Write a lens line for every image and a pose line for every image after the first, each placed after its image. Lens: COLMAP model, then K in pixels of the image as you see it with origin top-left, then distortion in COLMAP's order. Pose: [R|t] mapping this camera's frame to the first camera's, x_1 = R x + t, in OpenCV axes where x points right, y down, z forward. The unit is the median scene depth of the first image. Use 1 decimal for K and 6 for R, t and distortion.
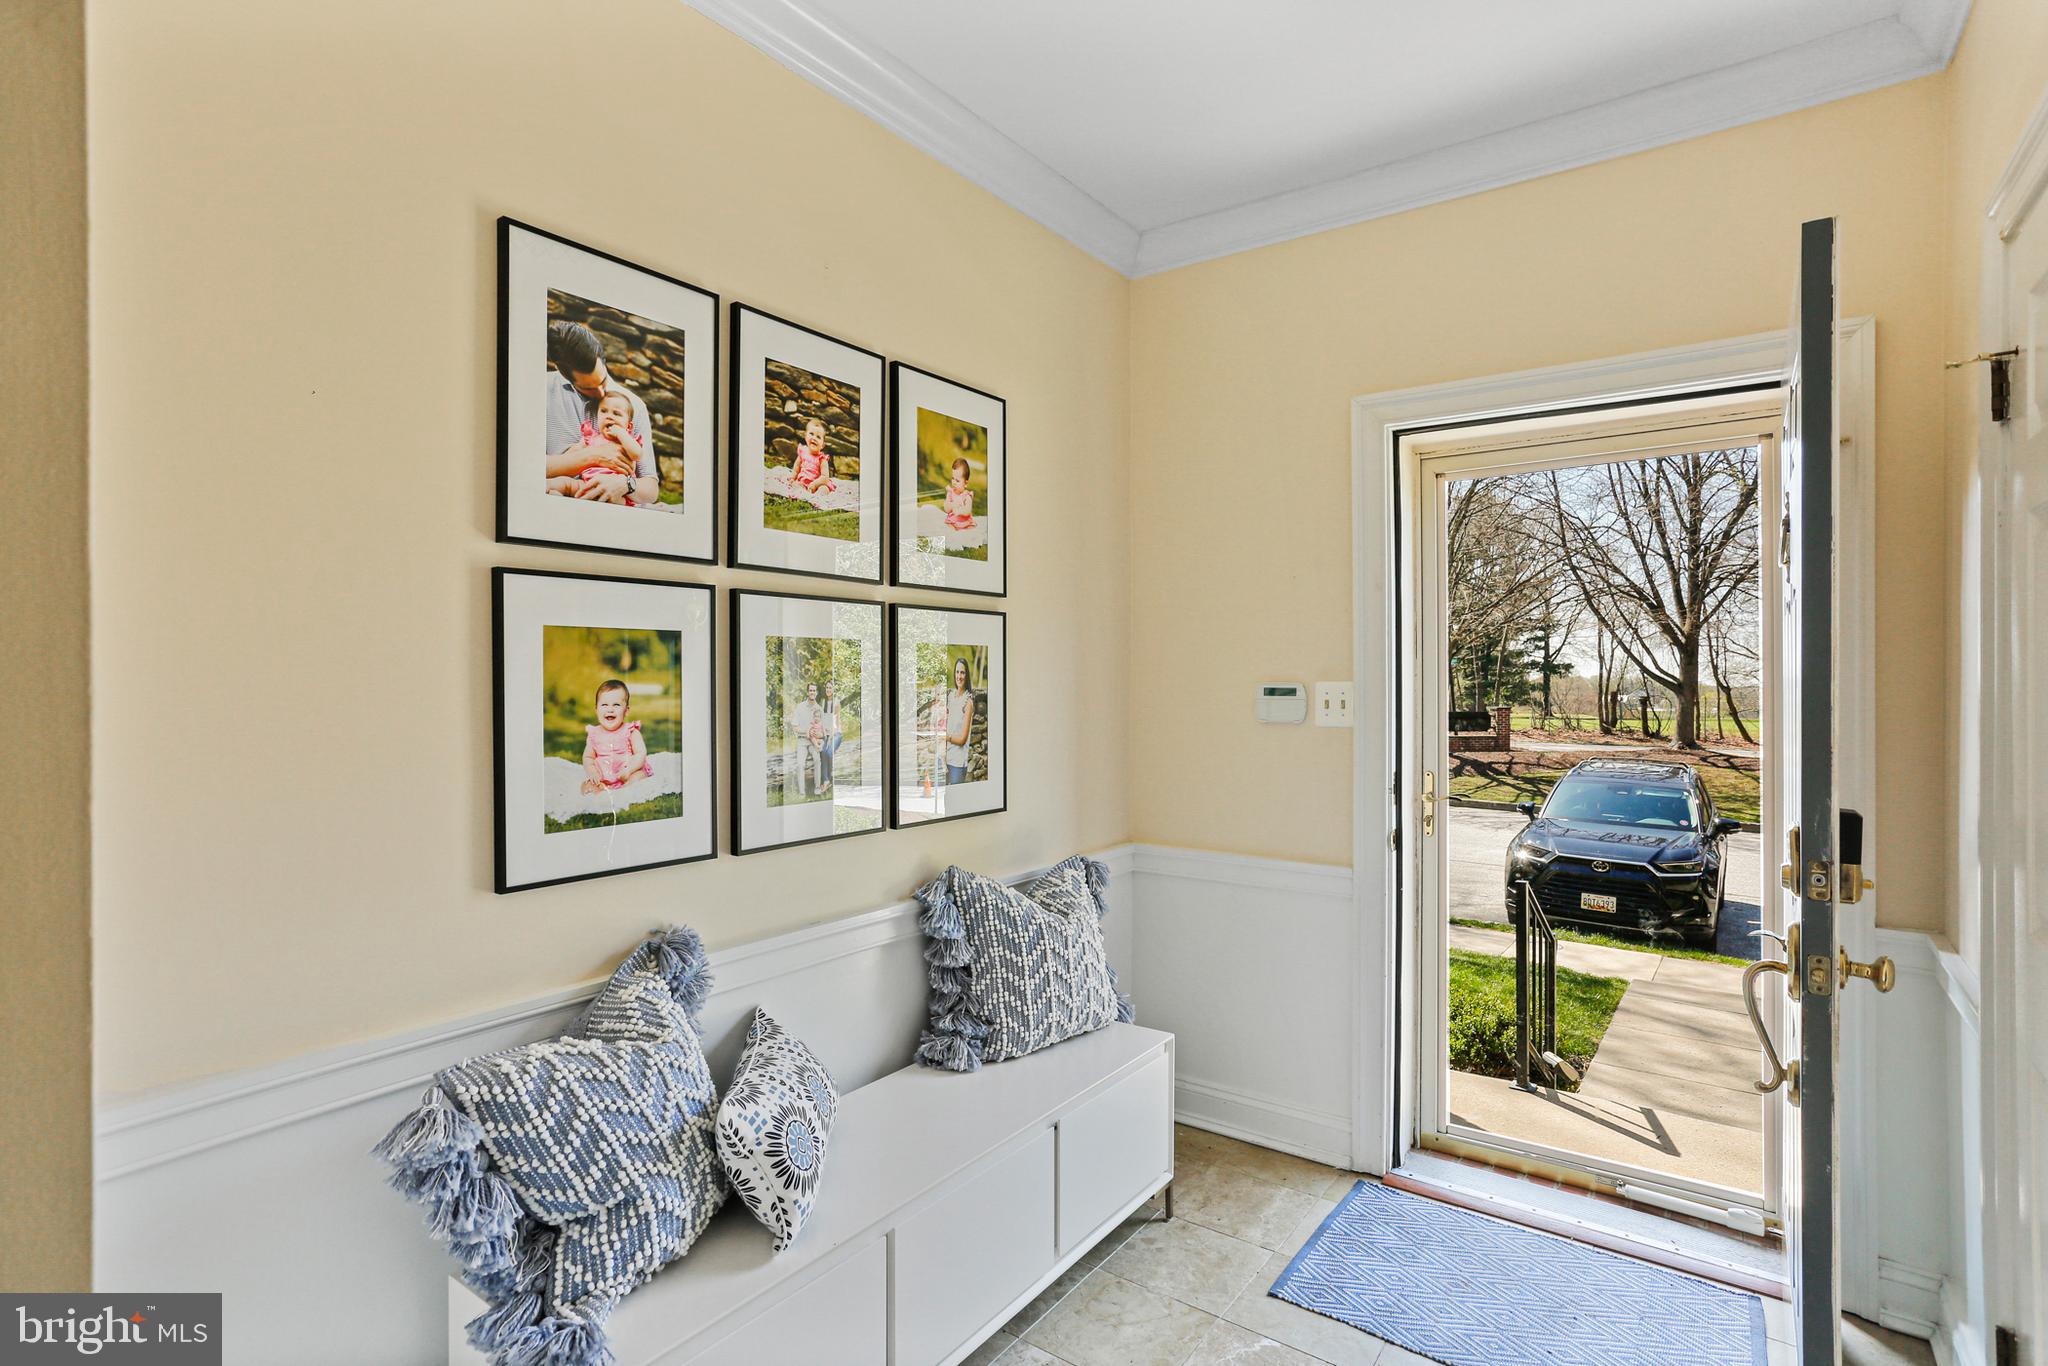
lens RADIAL K [[1038.7, 0, 1022.9], [0, 1038.7, 673.7], [0, 0, 1]] dist [-0.026768, 0.017921]
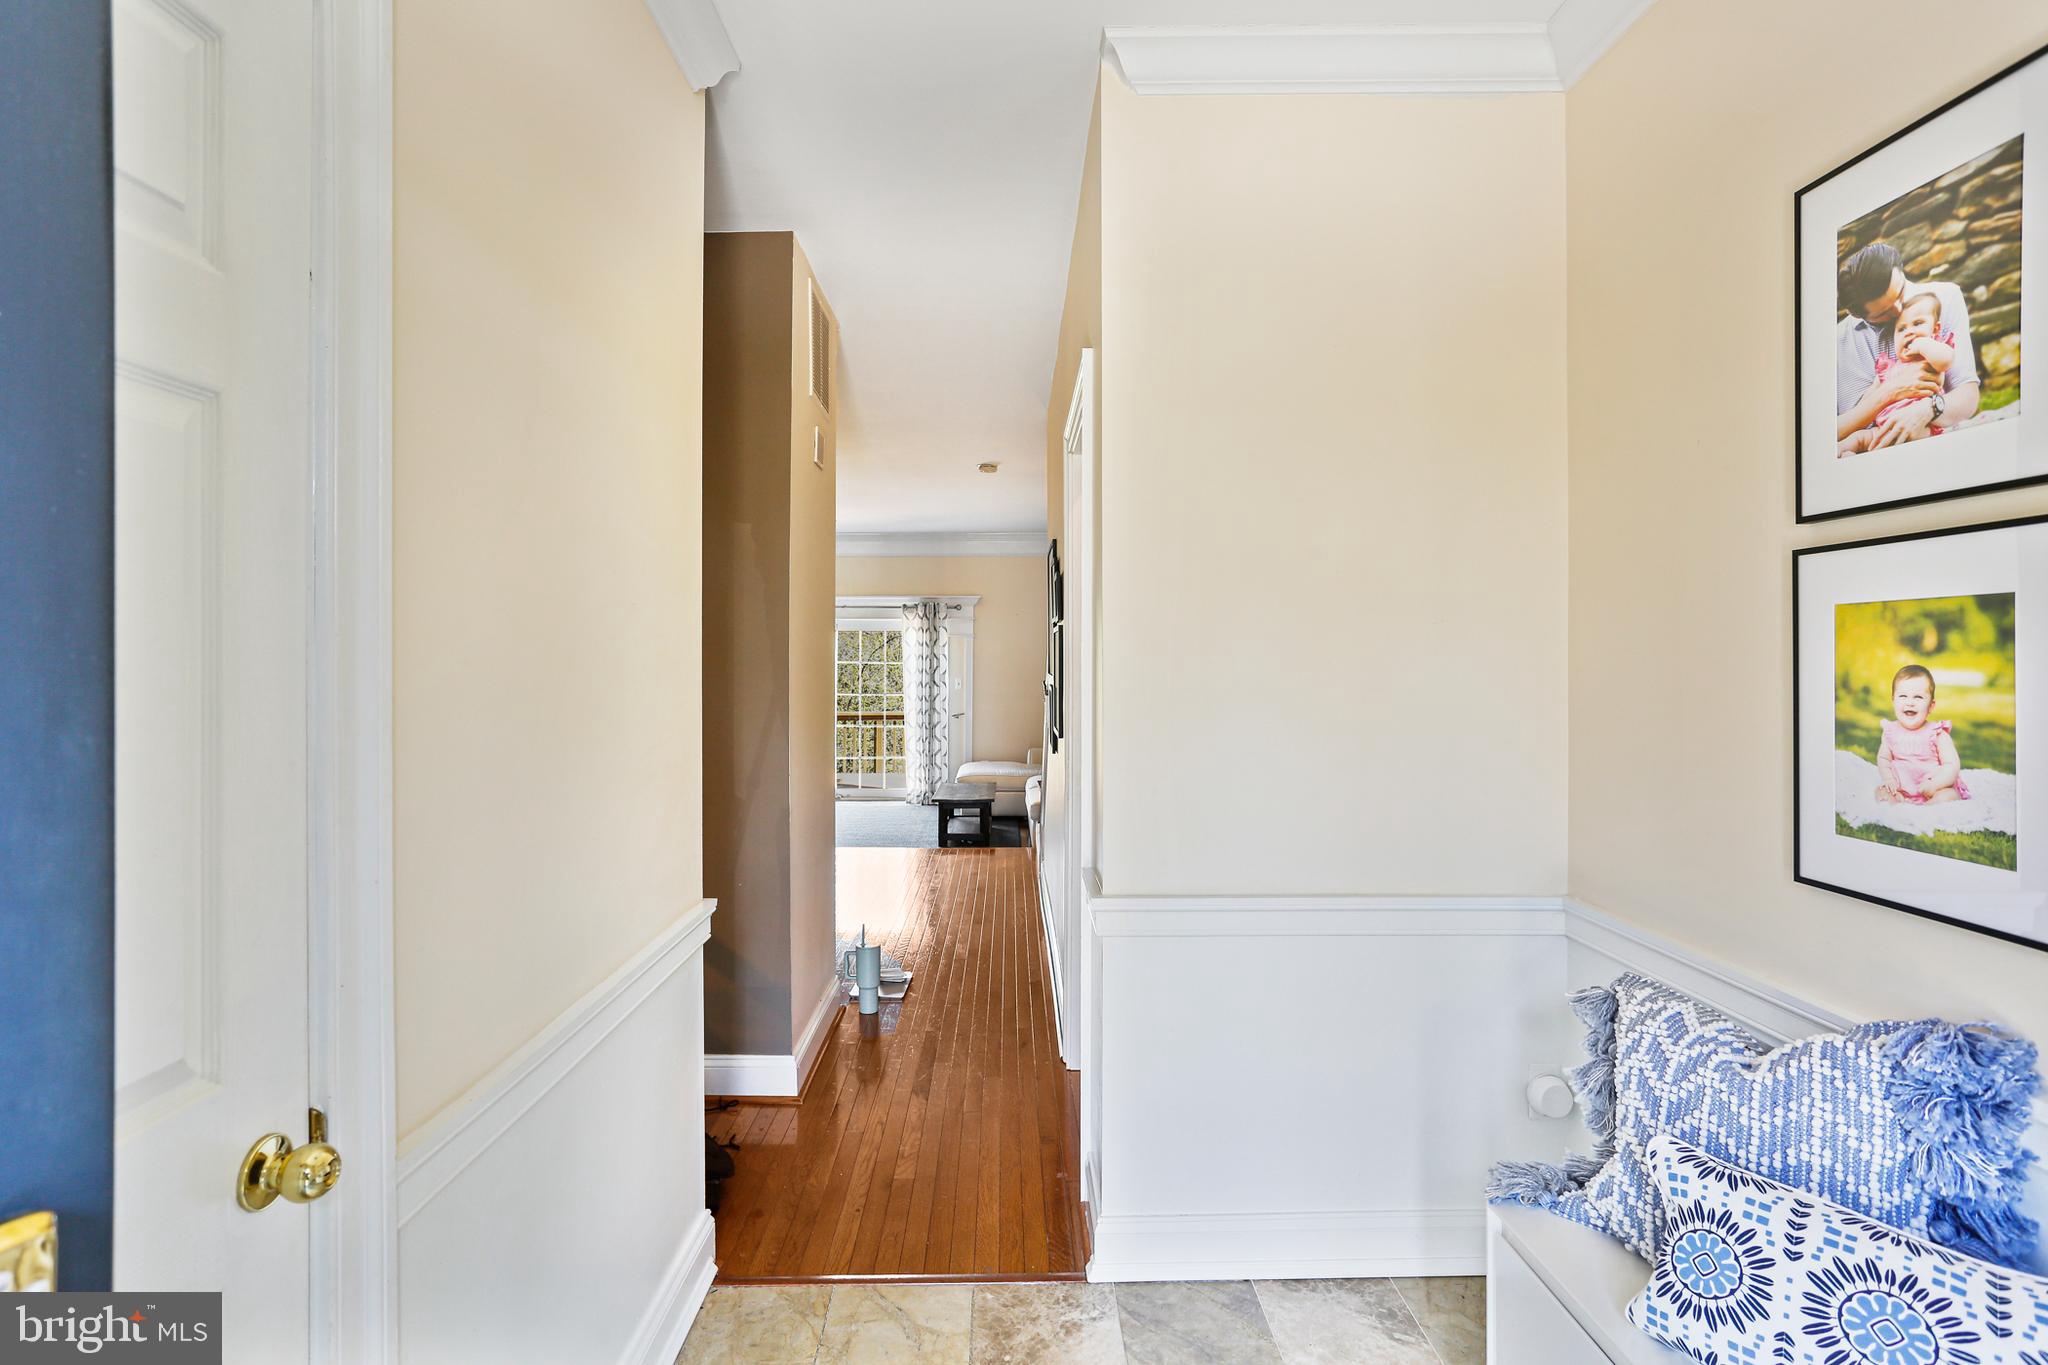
lens RADIAL K [[1038.7, 0, 1023.2], [0, 1038.7, 668.9], [0, 0, 1]] dist [-0.026768, 0.017921]
pose [[-0.802741, 0.005023, -0.596307, 0.609583], [0.002196, 0.999983, 0.005466, 0.003109], [0.596324, 0.003079, -0.802738, 1.218133]]
